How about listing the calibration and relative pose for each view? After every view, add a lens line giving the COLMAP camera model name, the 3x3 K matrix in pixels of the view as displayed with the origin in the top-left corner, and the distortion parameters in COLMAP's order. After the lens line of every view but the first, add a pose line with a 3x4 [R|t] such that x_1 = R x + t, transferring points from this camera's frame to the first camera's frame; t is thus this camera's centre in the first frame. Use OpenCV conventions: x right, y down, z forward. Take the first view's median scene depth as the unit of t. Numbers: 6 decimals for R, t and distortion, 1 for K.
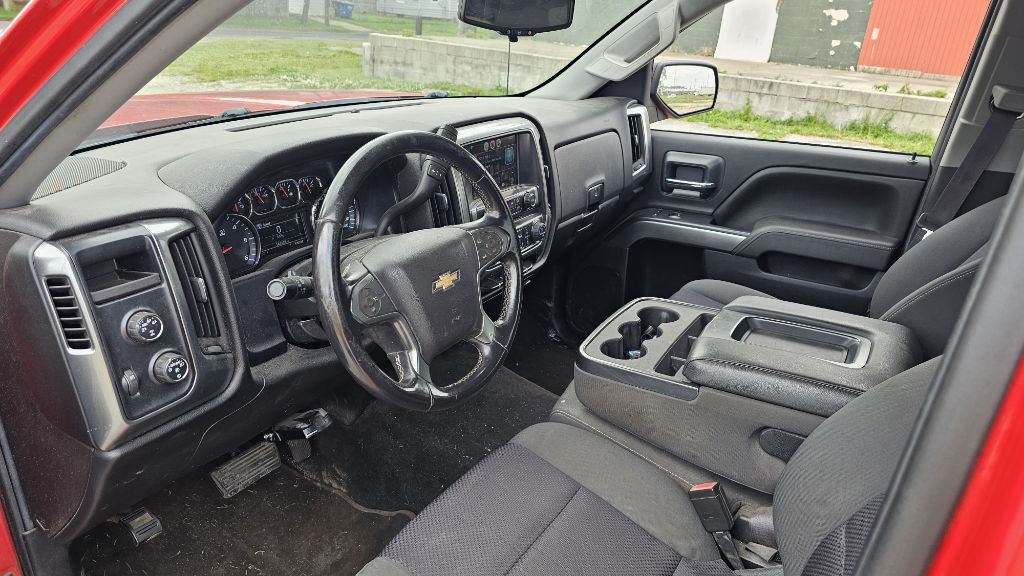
lens RADIAL K [[691.8, 0, 503.0], [0, 691.8, 289.5], [0, 0, 1]] dist [0.055366, -0.051479]
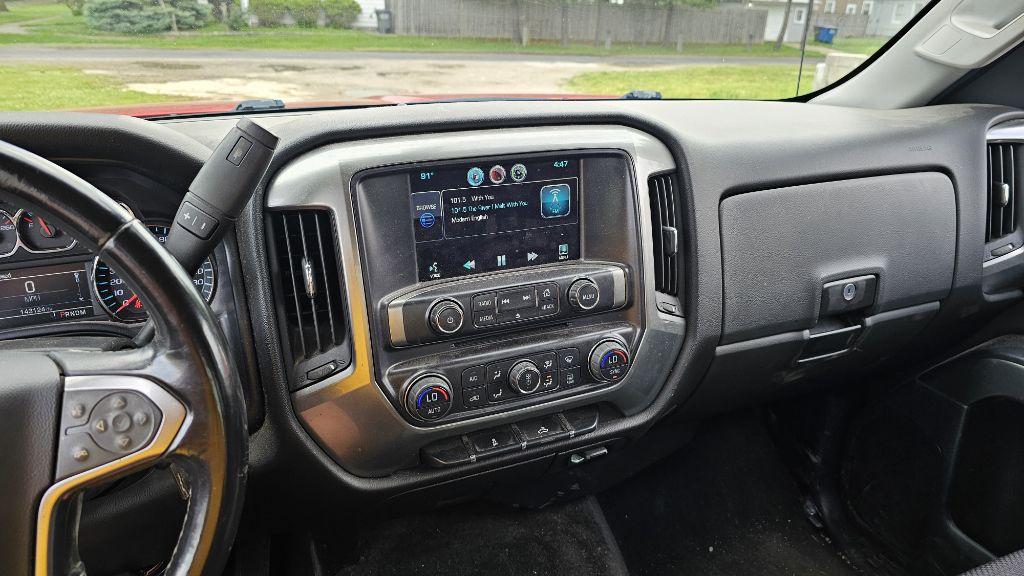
lens RADIAL K [[691.8, 0, 514.0], [0, 691.8, 284.5], [0, 0, 1]] dist [0.055366, -0.051479]
pose [[0.818849, 0.161134, -0.550928, 0.192128], [-0.184278, 0.982781, 0.013547, -0.099405], [0.543624, 0.090431, 0.834443, 0.426523]]
